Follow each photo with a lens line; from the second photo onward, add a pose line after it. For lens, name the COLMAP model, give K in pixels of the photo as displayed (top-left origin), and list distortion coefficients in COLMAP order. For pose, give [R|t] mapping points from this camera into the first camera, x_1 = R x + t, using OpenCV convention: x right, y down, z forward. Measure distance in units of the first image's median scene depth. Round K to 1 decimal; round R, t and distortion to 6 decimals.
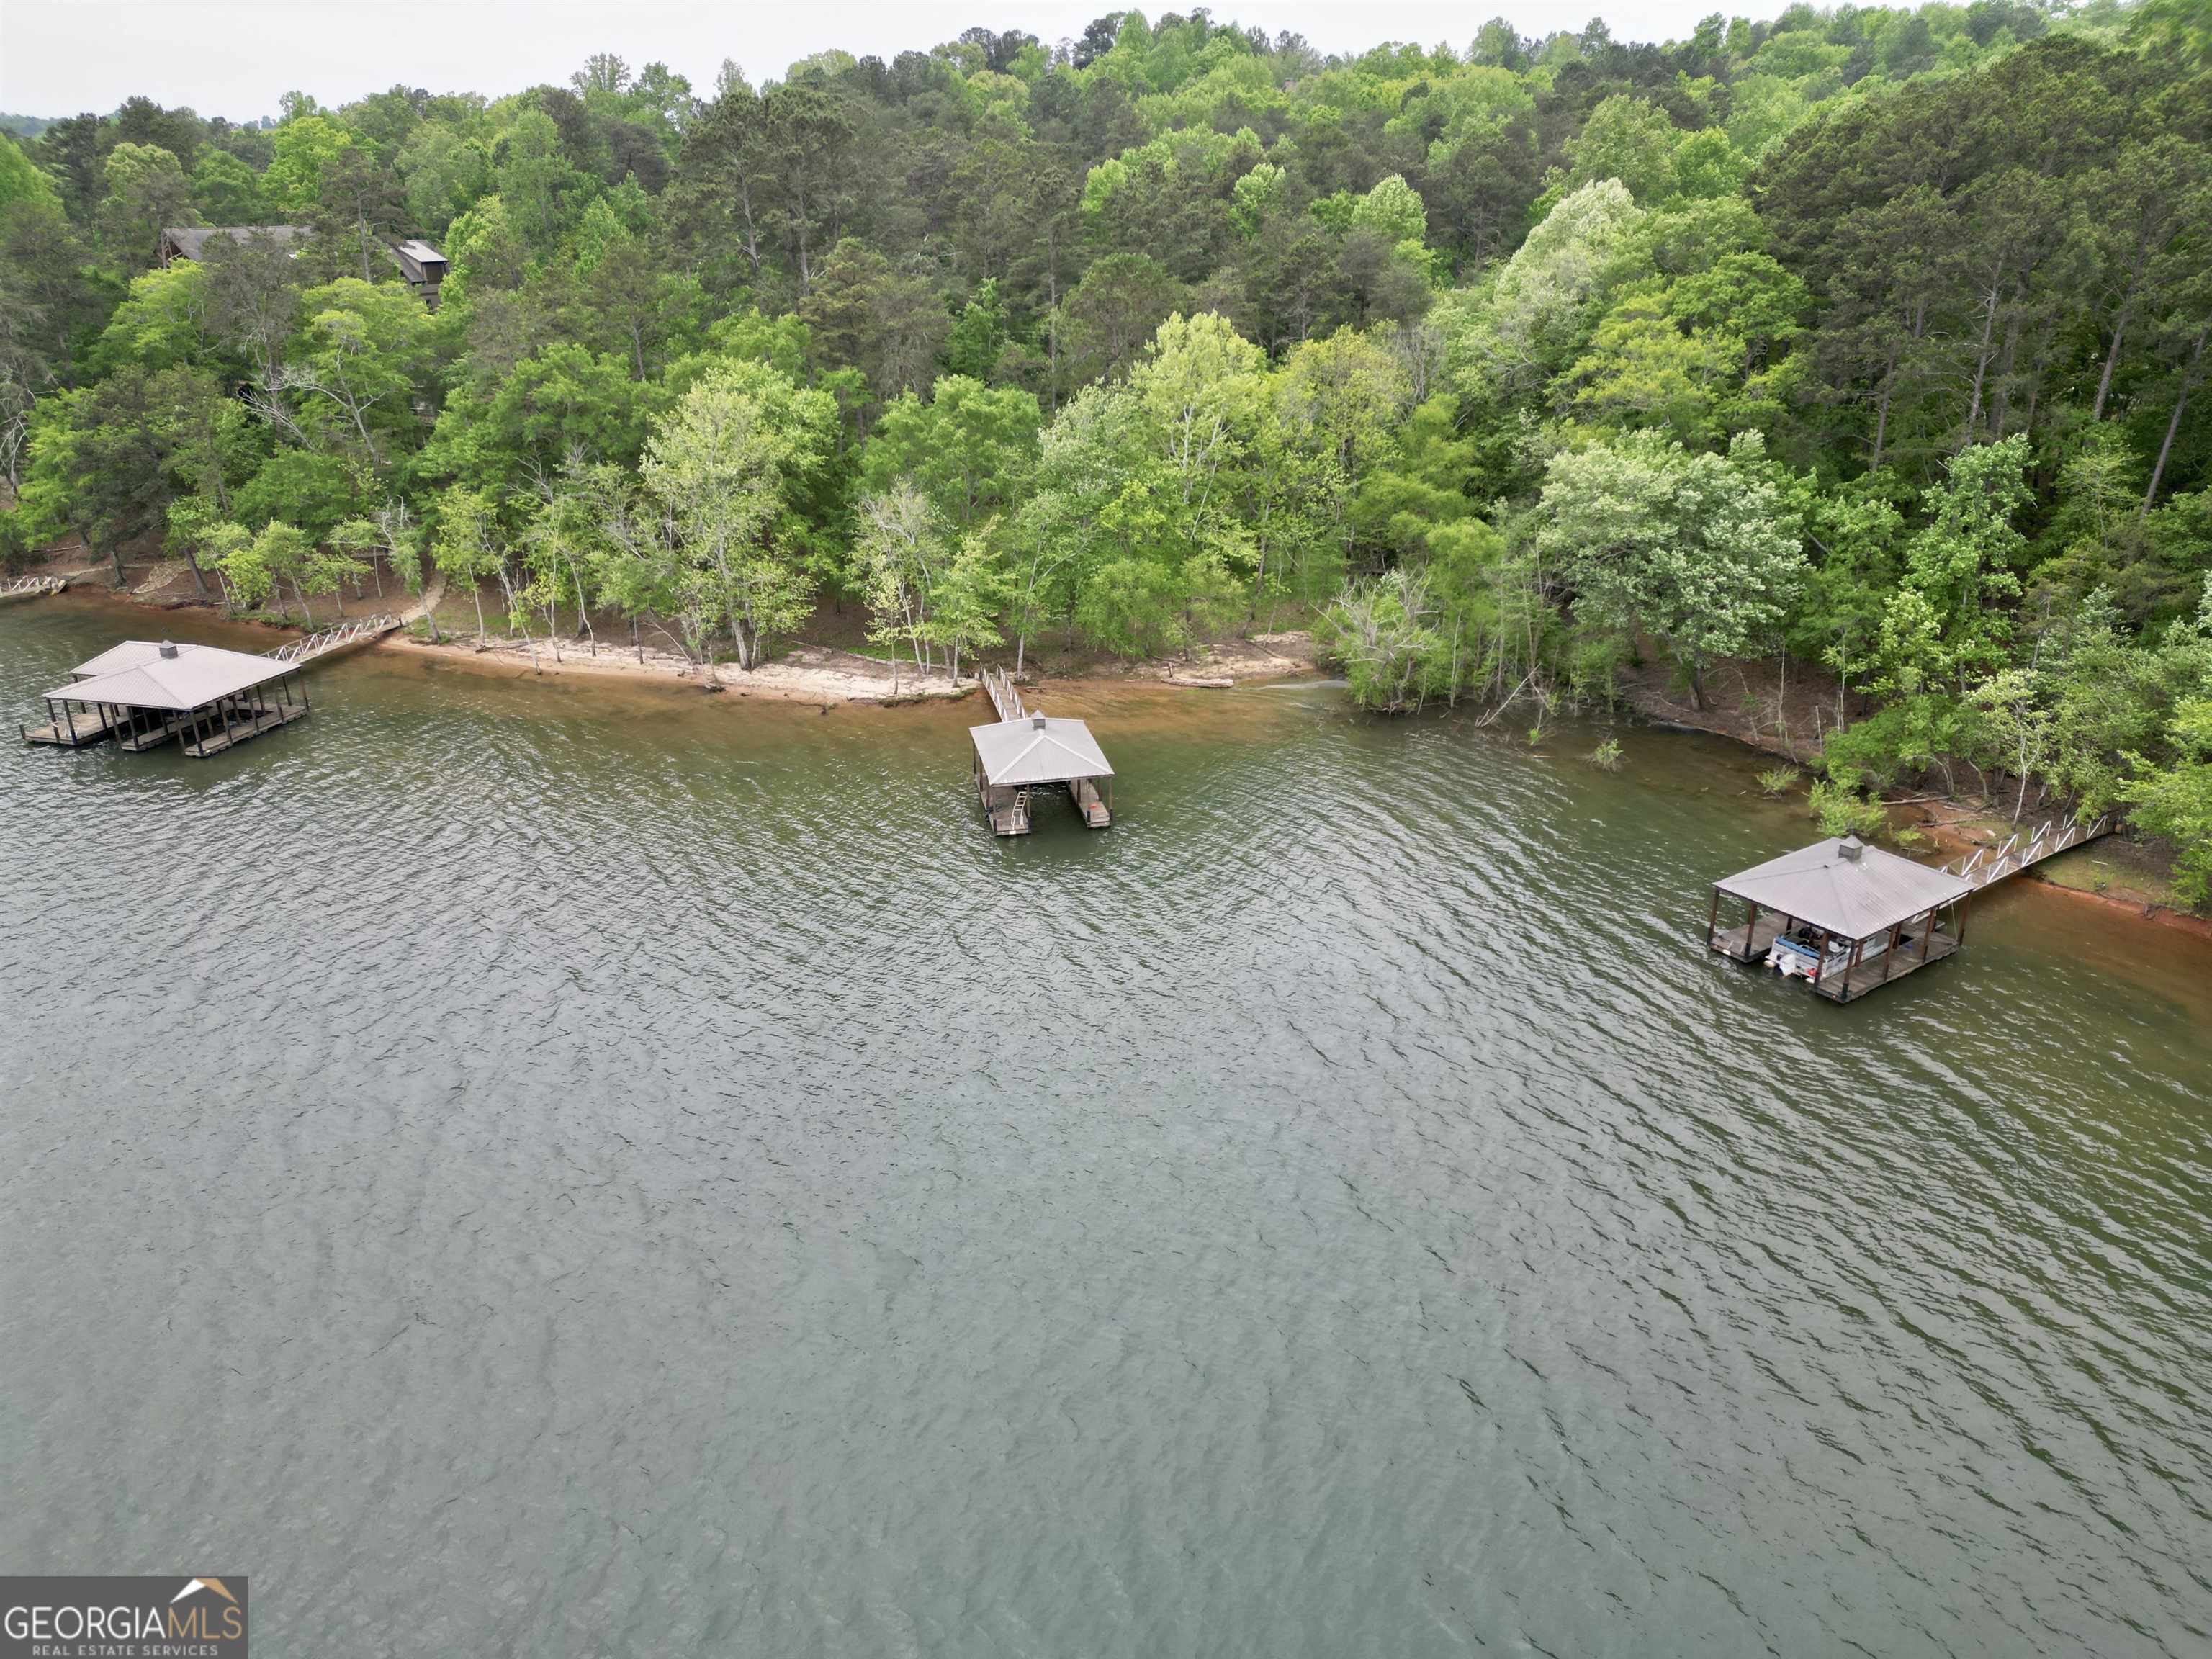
lens RADIAL K [[1537.9, 0, 1106.0], [0, 1537.9, 829.5], [0, 0, 1]] dist [0.107801, -0.128965]
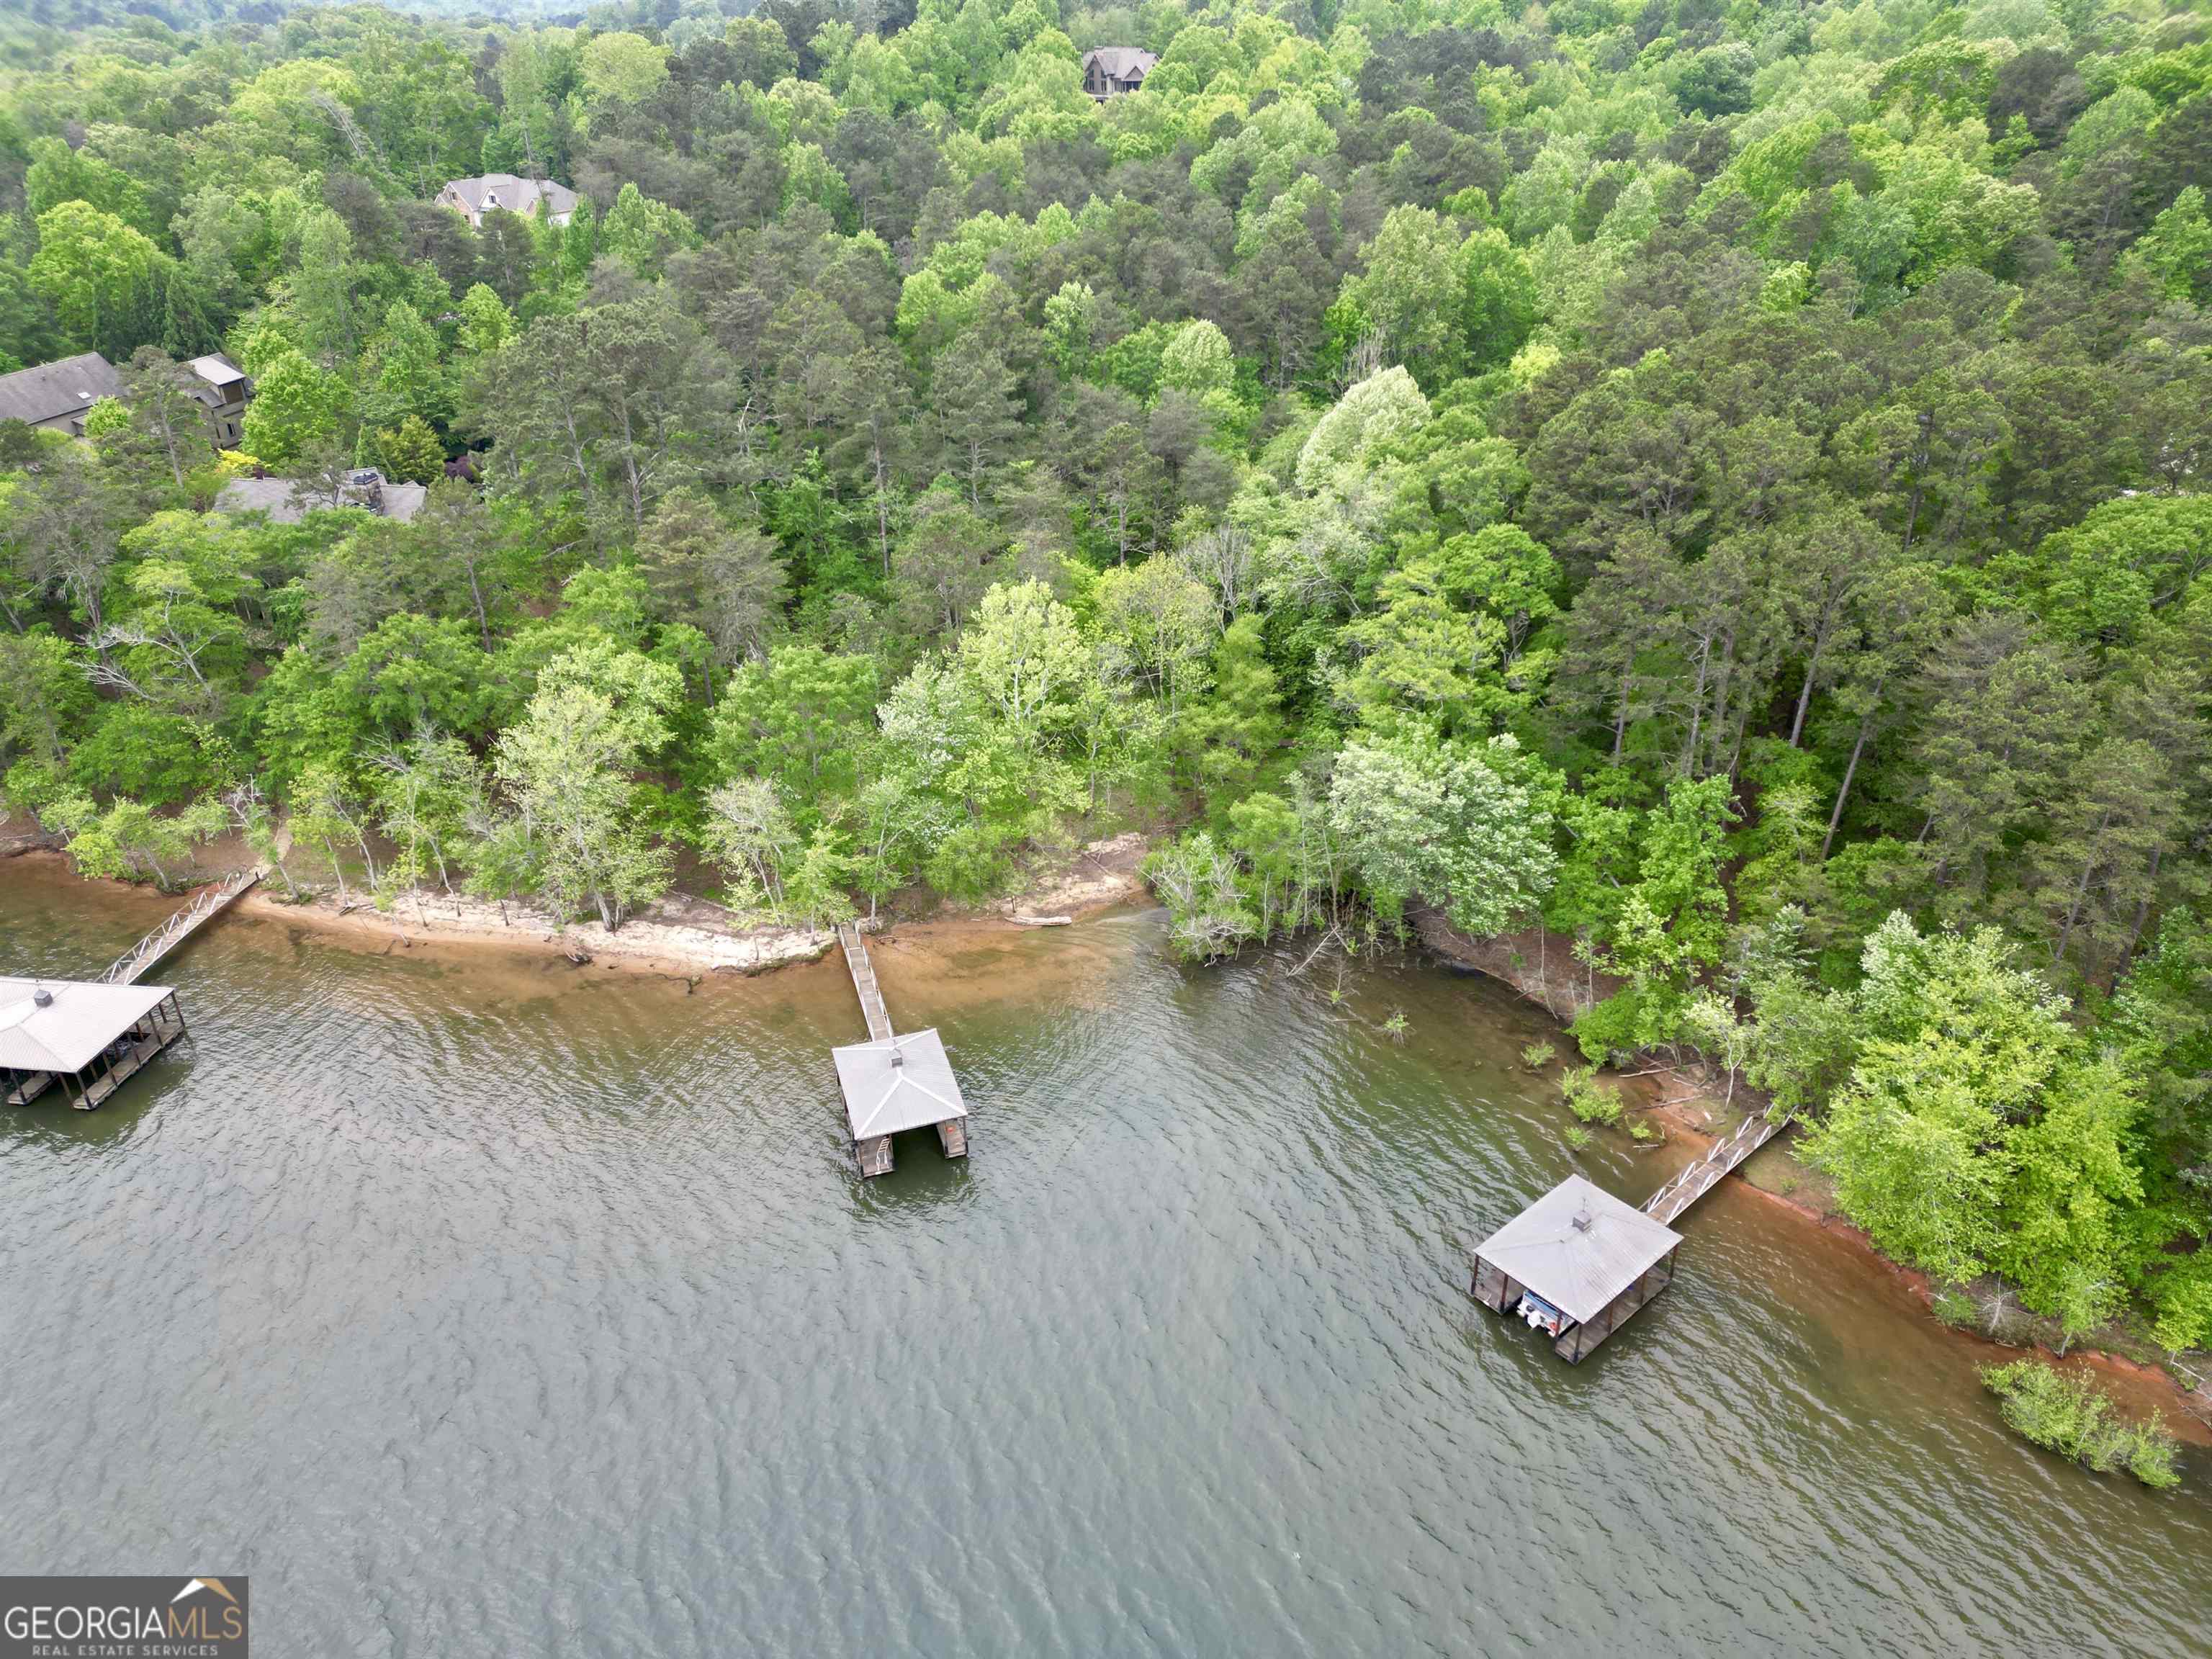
lens RADIAL K [[1550.0, 0, 1112.2], [0, 1550.0, 811.8], [0, 0, 1]] dist [0.105555, -0.118330]
pose [[0.993869, -0.056833, 0.094844, 0.011700], [0.048512, 0.994952, 0.087842, -0.271417], [-0.099357, -0.082702, 0.991609, -0.090744]]
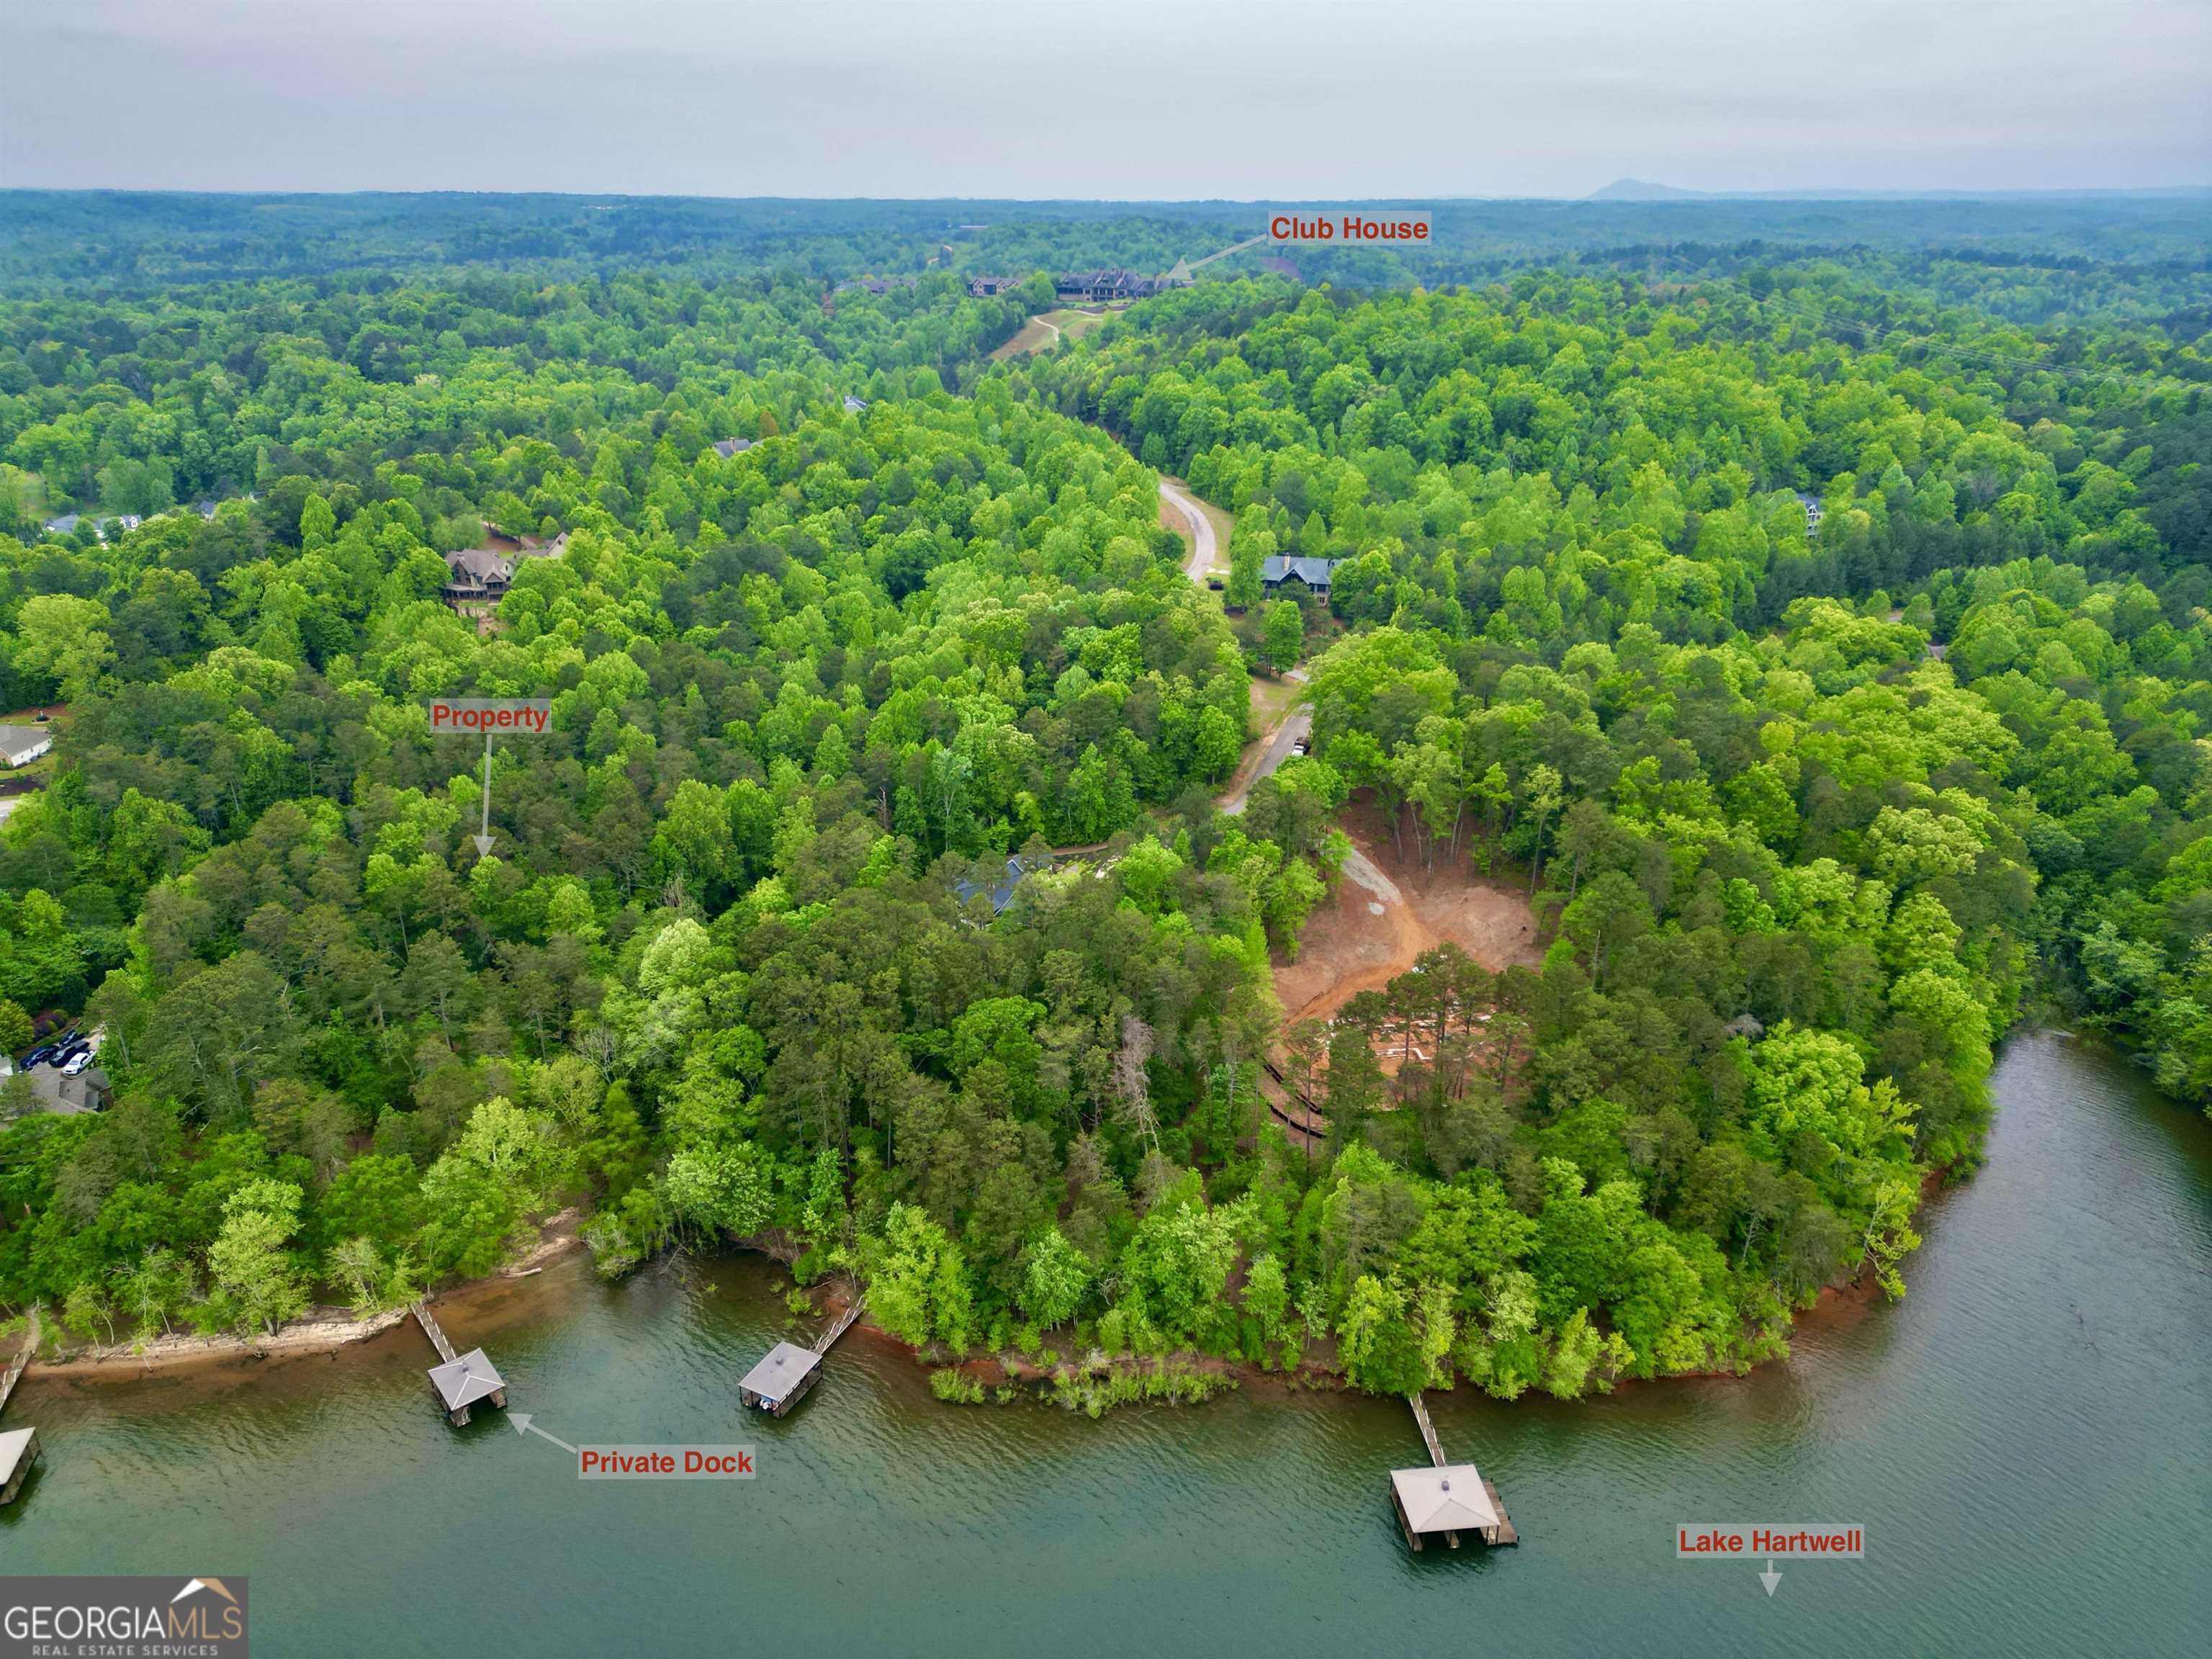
lens RADIAL K [[1550.0, 0, 1112.2], [0, 1550.0, 811.8], [0, 0, 1]] dist [0.105555, -0.118330]
pose [[0.879879, -0.172174, 0.442910, -0.078393], [0.177662, 0.983651, 0.029438, -0.642684], [-0.440737, 0.052786, 0.896083, -1.318893]]
